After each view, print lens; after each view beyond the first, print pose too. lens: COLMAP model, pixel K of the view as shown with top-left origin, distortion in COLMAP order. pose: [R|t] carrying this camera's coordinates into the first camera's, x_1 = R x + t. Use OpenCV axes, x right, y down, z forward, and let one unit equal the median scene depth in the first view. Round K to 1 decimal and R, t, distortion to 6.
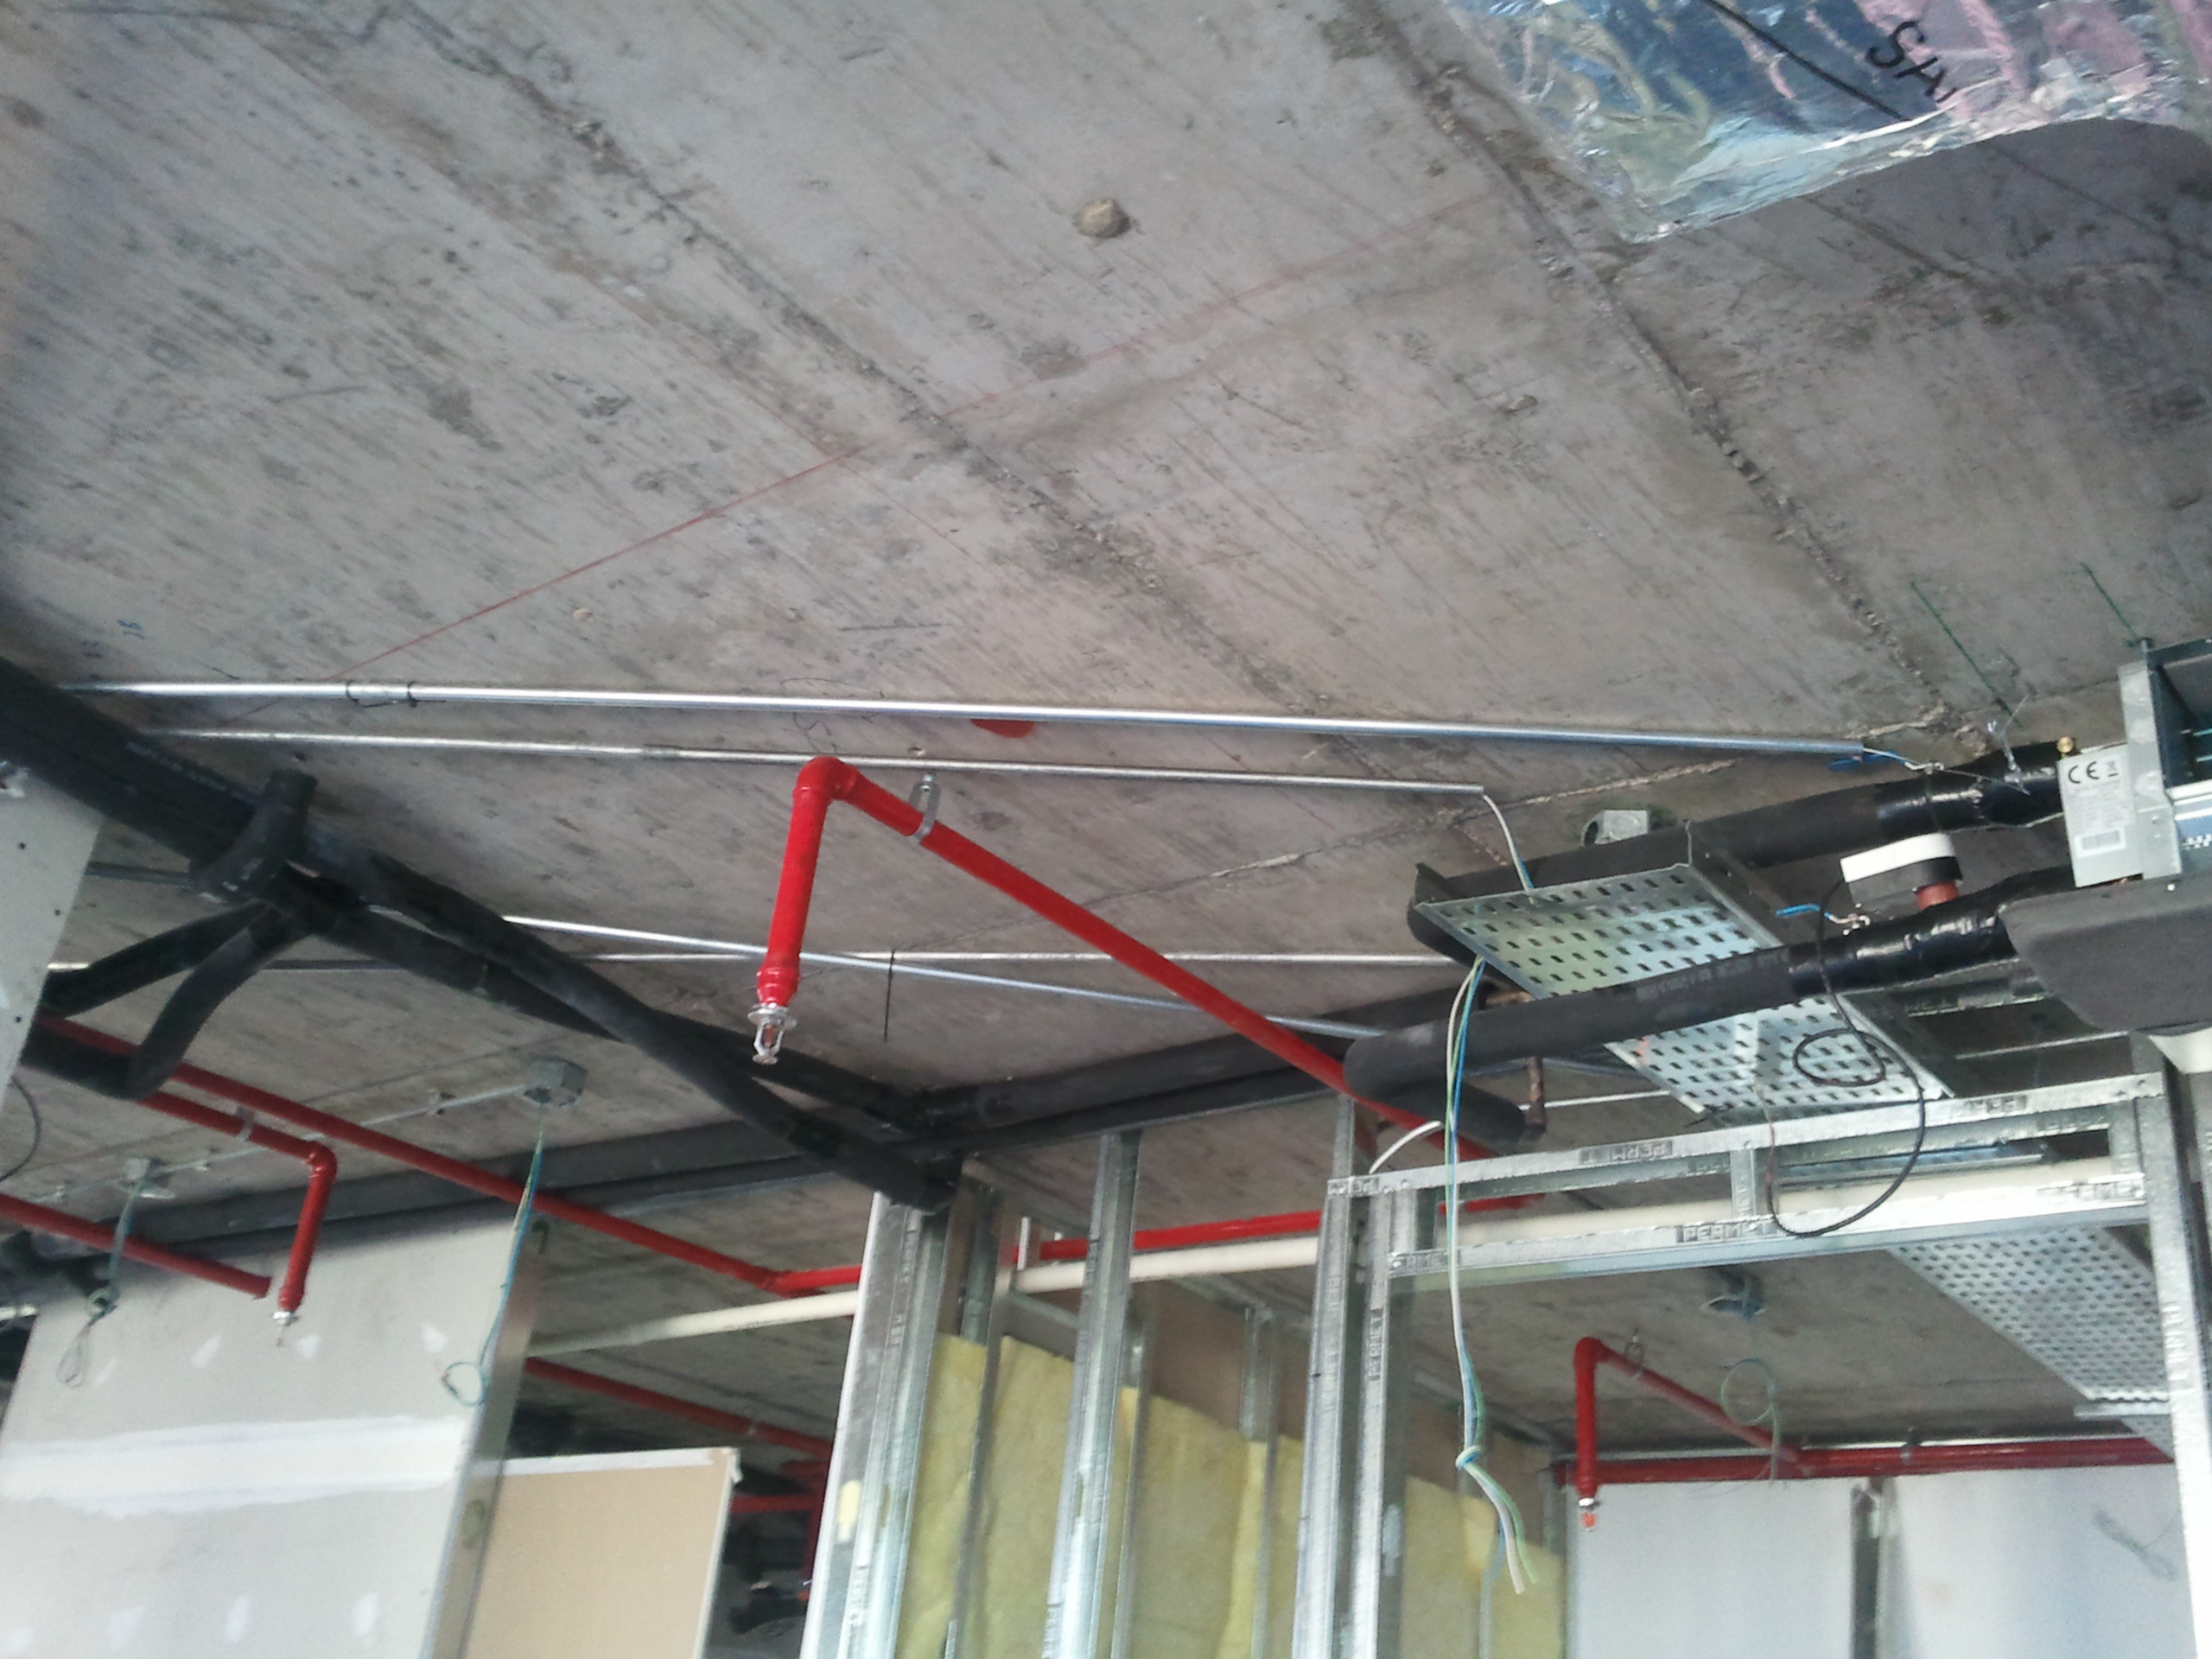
lens RADIAL K [[2182.7, 0, 1106.0], [0, 2182.7, 829.5], [0, 0, 1]] dist [-0.008220, 0.001051]
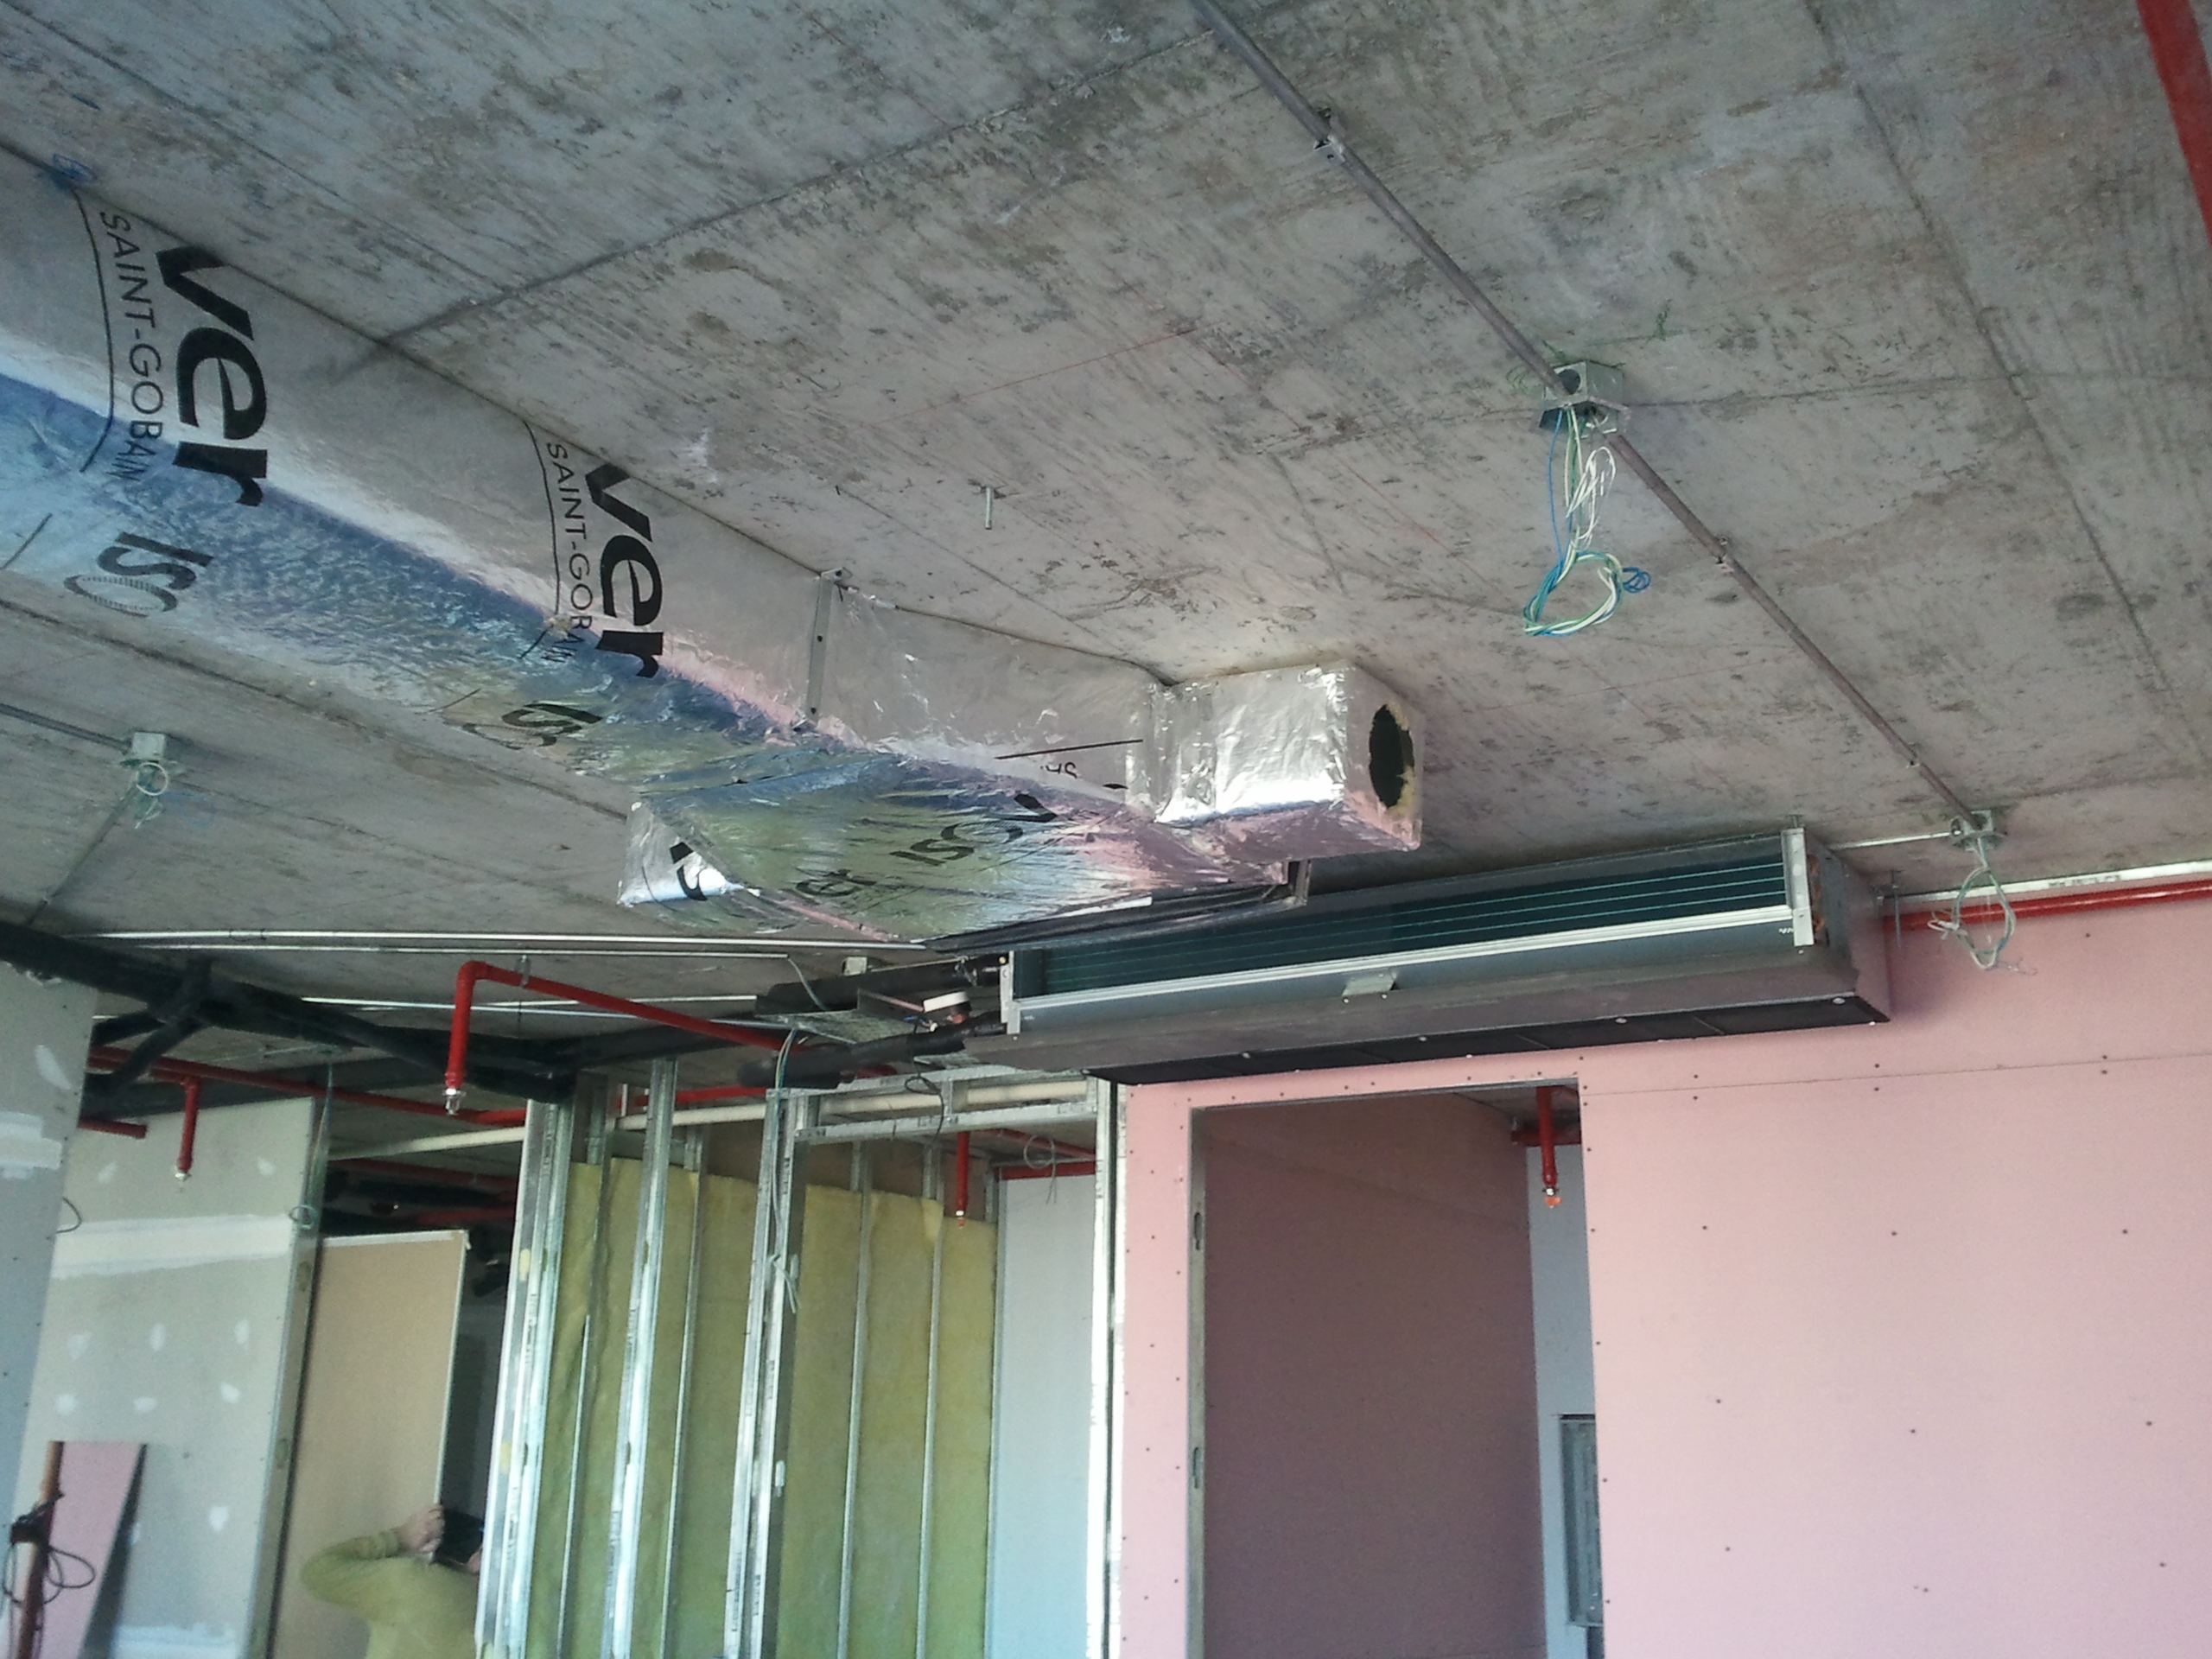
lens RADIAL K [[2191.7, 0, 1106.0], [0, 2191.7, 829.5], [0, 0, 1]] dist [0.108202, -0.256942]
pose [[0.992087, -0.048569, 0.115775, 0.167825], [0.026779, 0.982782, 0.182817, -0.369973], [-0.122661, -0.178270, 0.976306, -0.801809]]
